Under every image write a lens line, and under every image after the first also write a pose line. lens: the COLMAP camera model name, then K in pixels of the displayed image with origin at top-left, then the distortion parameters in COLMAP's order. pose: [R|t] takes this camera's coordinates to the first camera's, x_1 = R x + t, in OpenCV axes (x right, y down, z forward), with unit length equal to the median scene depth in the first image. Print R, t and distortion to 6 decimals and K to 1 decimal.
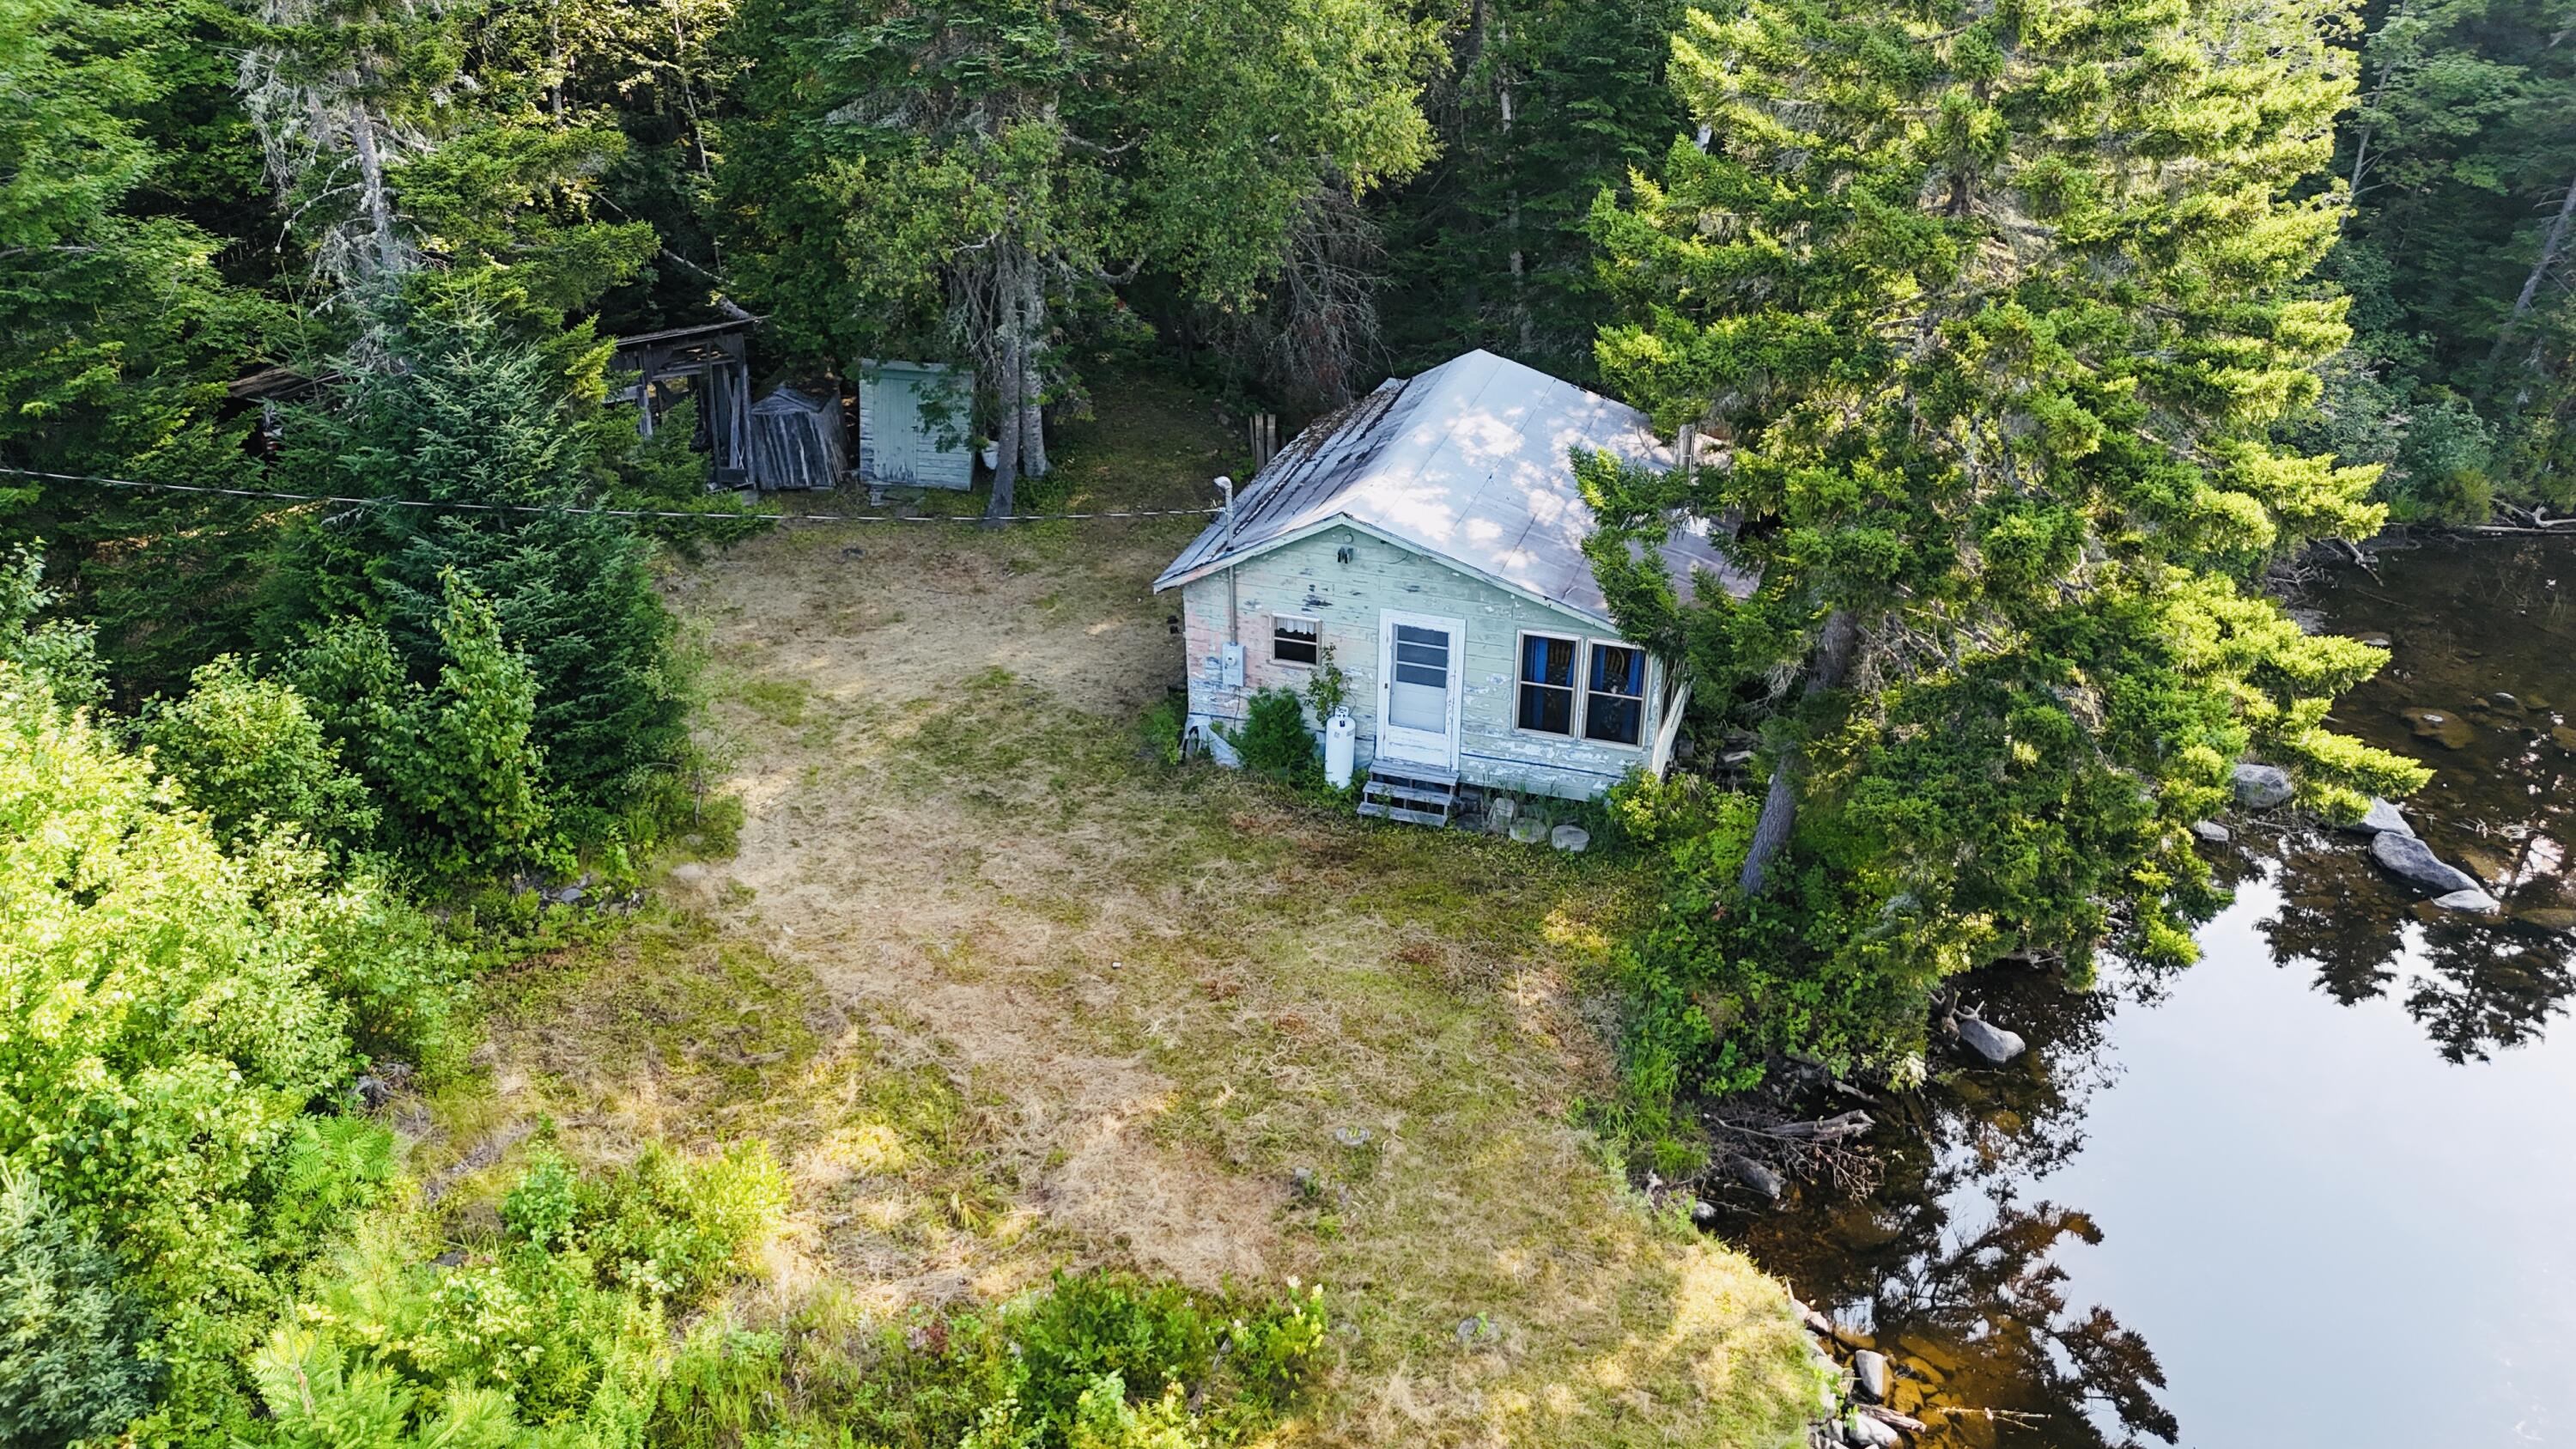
lens RADIAL K [[1876.3, 0, 1288.0], [0, 1876.3, 724.5], [0, 0, 1]] dist [0.123118, -0.148946]
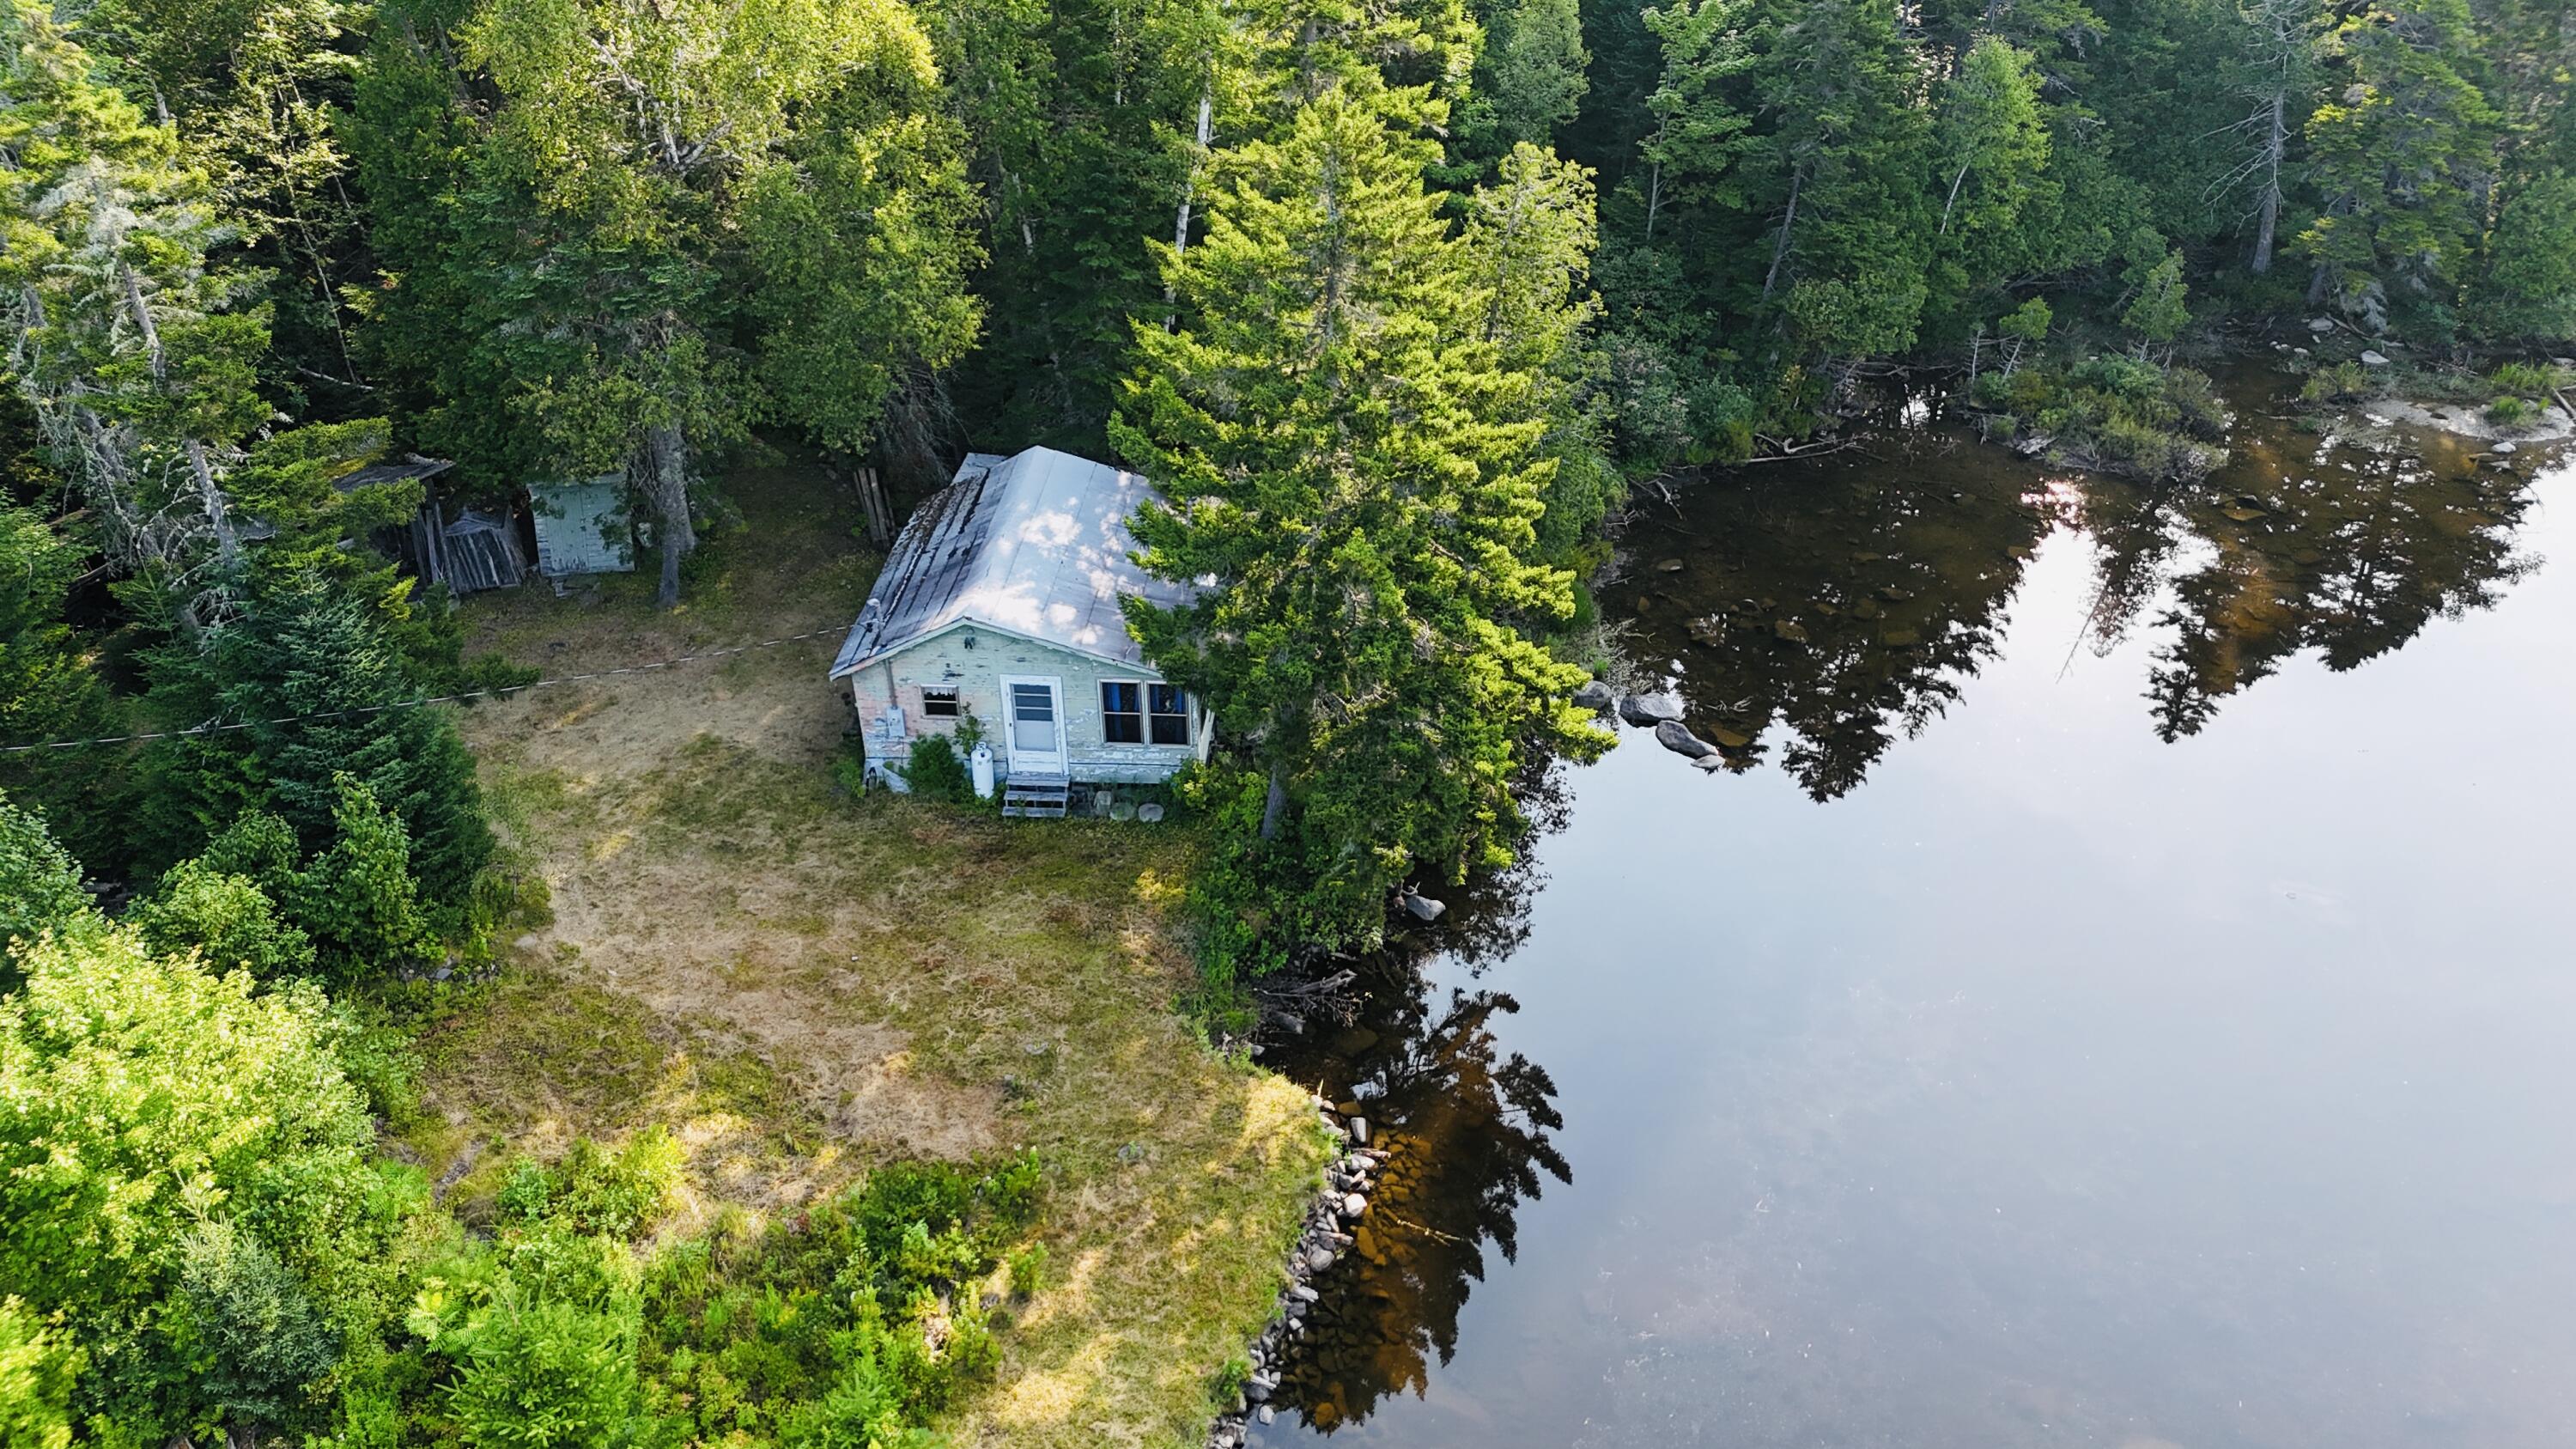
lens RADIAL K [[1877.4, 0, 1288.0], [0, 1877.4, 724.5], [0, 0, 1]] dist [0.234496, -0.665282]
pose [[0.967314, -0.141592, 0.210371, -0.047148], [0.120007, 0.986423, 0.112111, -0.164282], [-0.223388, -0.083200, 0.971172, -0.459020]]
